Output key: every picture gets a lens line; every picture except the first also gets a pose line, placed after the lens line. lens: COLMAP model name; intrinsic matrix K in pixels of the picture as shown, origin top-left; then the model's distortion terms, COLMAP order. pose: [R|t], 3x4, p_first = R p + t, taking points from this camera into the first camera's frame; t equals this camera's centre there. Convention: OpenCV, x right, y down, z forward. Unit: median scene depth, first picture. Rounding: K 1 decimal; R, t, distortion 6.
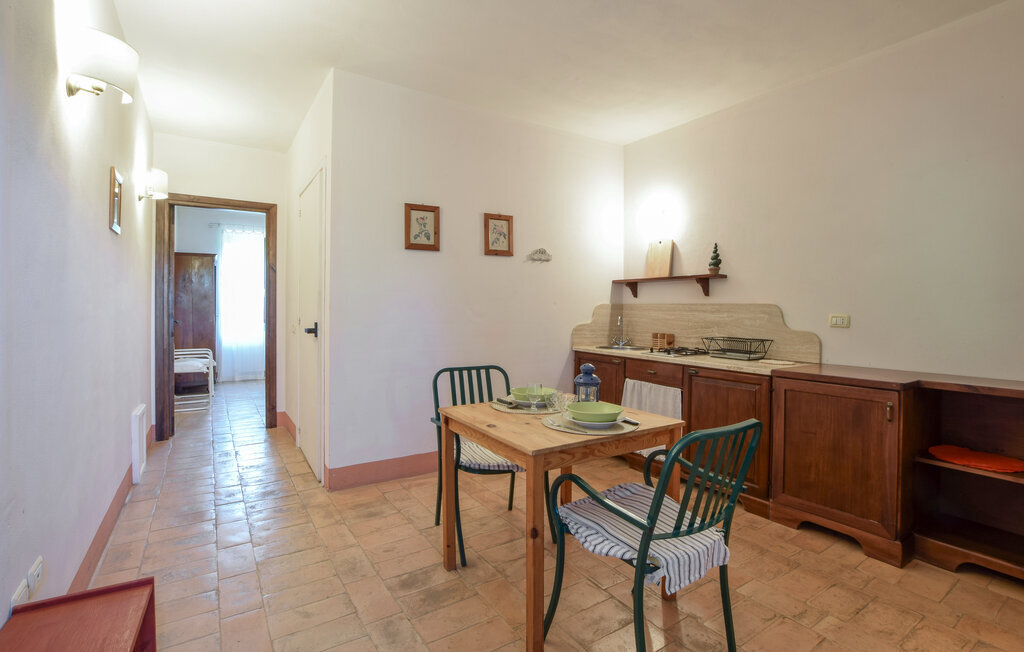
lens RADIAL K [[465.7, 0, 509.3], [0, 465.7, 310.5], [0, 0, 1]] dist [-0.029214, 0.000081]
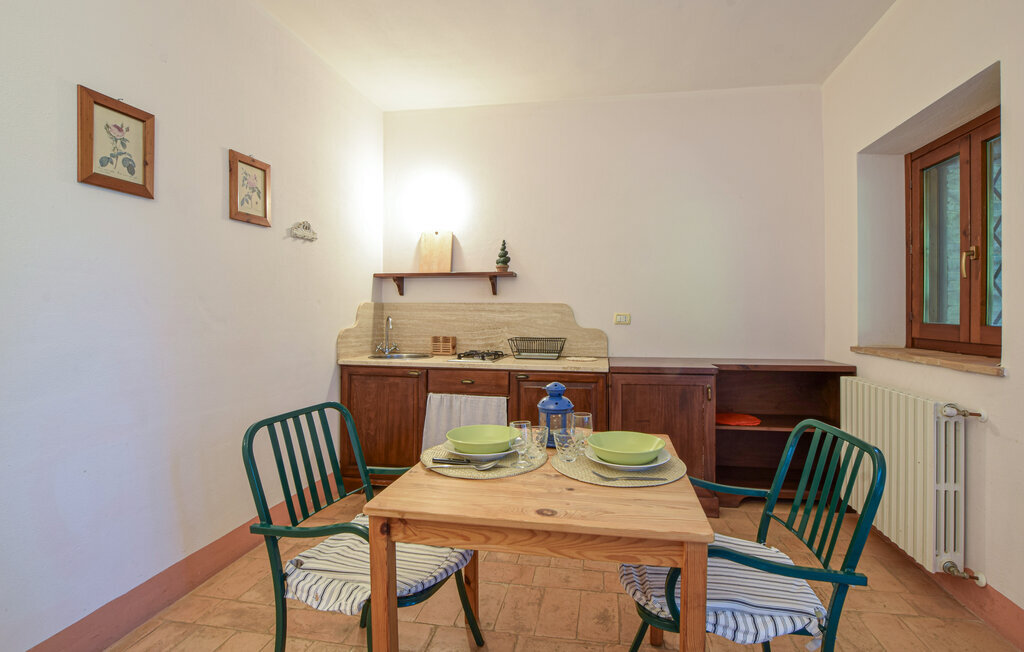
lens RADIAL K [[461.8, 0, 525.9], [0, 461.8, 312.8], [0, 0, 1]] dist [-0.028049, 0.000666]
pose [[0.668956, -0.007158, 0.743268, -0.239485], [0.005458, 0.999974, 0.004718, 0.001260], [-0.743282, 0.000901, 0.668977, 0.327867]]
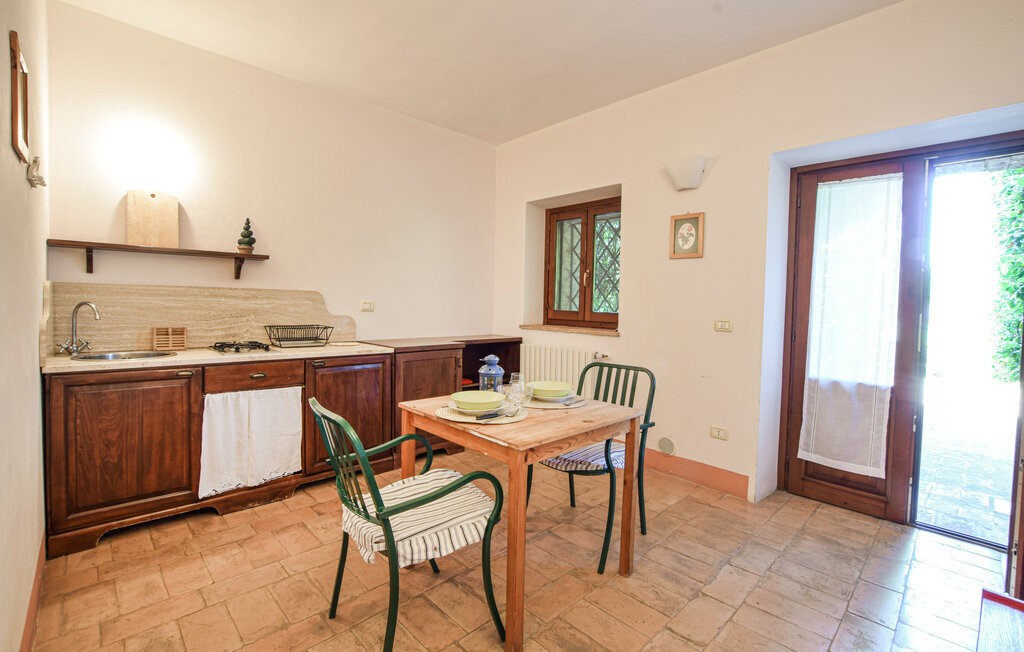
lens RADIAL K [[455.8, 0, 502.4], [0, 455.8, 320.6], [0, 0, 1]] dist [-0.026836, 0.001102]
pose [[-0.181228, -0.051253, 0.982105, -0.482609], [-0.019224, 0.998635, 0.048568, -0.004999], [-0.983253, -0.010078, -0.181966, 0.690492]]
